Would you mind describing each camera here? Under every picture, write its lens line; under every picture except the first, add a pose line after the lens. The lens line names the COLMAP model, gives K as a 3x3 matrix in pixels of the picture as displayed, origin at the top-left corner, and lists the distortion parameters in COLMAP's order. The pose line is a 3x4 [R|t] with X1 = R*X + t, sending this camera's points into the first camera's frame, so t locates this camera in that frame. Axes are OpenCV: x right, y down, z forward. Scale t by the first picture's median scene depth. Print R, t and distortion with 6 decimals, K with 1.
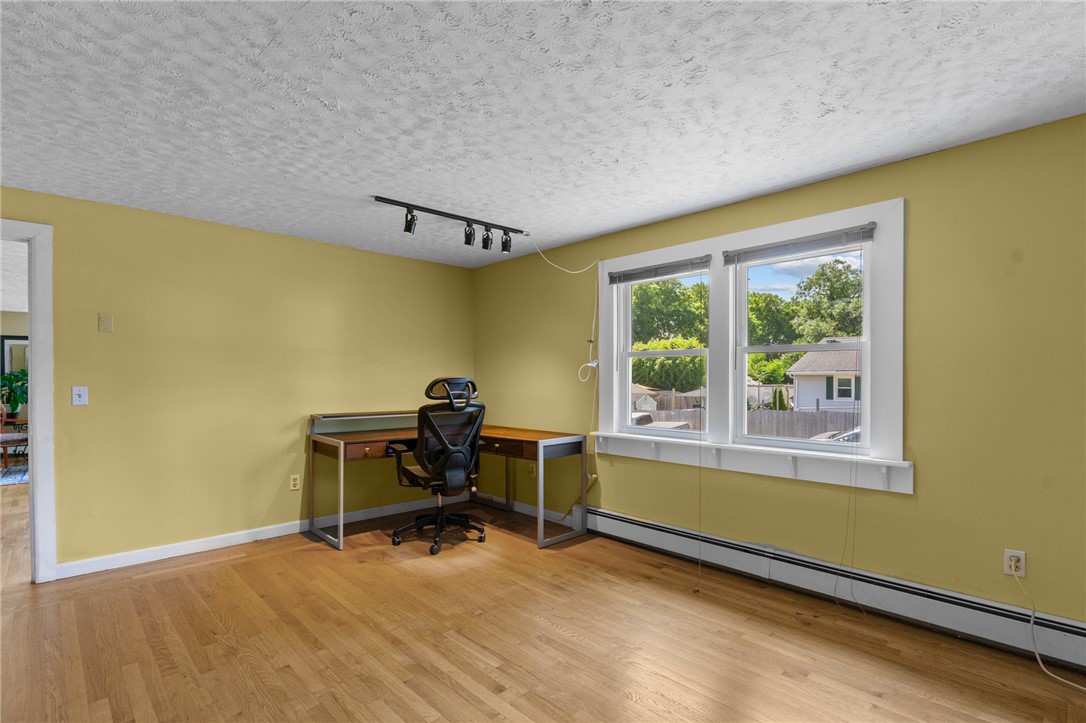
lens RADIAL K [[522.5, 0, 542.1], [0, 522.5, 377.9], [0, 0, 1]] dist [-0.002183, -0.000361]
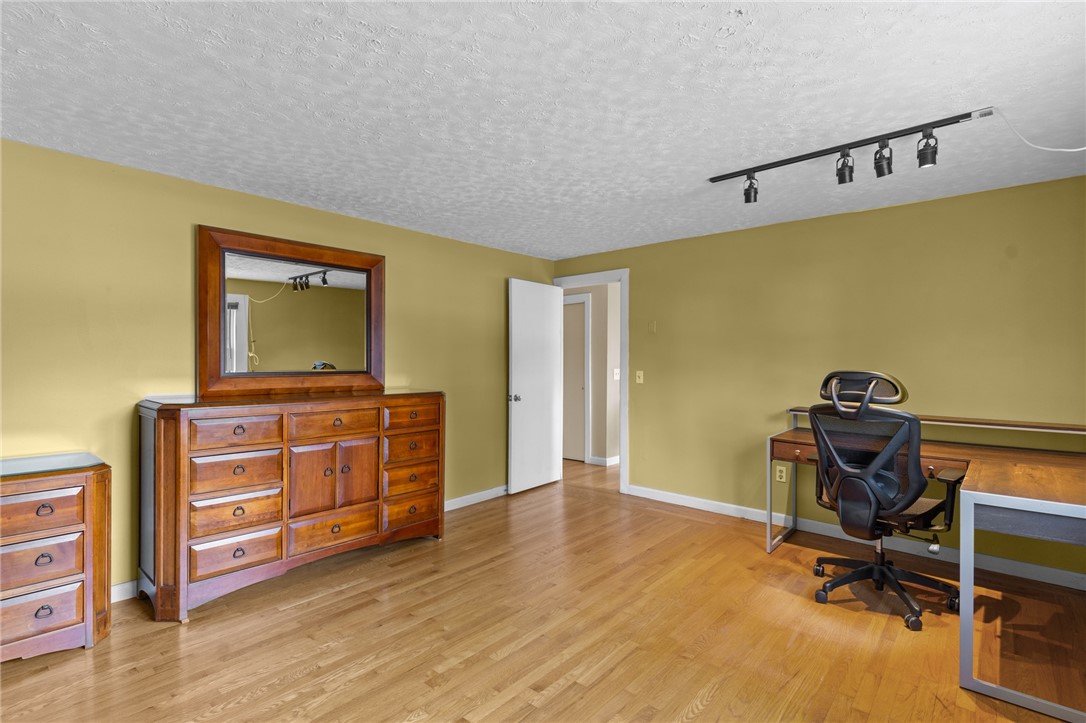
lens RADIAL K [[518.2, 0, 540.9], [0, 518.2, 364.6], [0, 0, 1]] dist [0.001482, 0.000607]
pose [[0.083273, 0.013606, -0.996434, 0.549431], [-0.003640, 0.999904, 0.013349, -0.020490], [0.996520, 0.002516, 0.083315, 0.565358]]
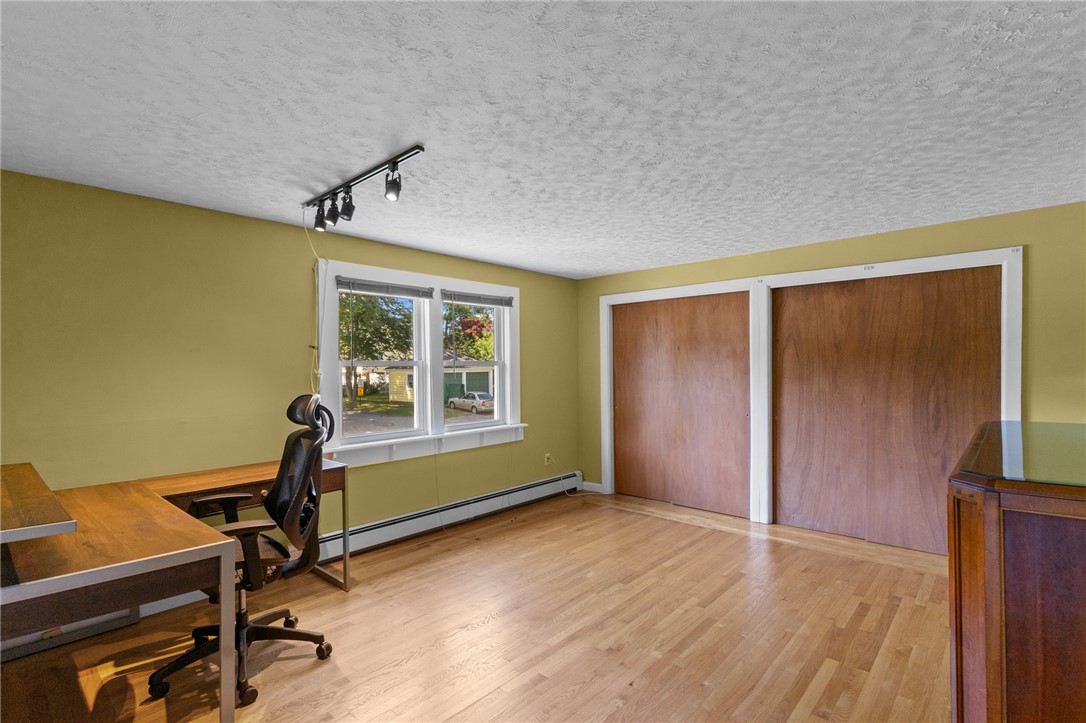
lens RADIAL K [[518.8, 0, 543.9], [0, 518.8, 372.8], [0, 0, 1]] dist [0.001311, -0.000344]
pose [[-0.080793, -0.002515, 0.996728, -0.960820], [0.015759, 0.999869, 0.003800, -0.029069], [-0.996606, 0.016014, -0.080743, 0.822461]]
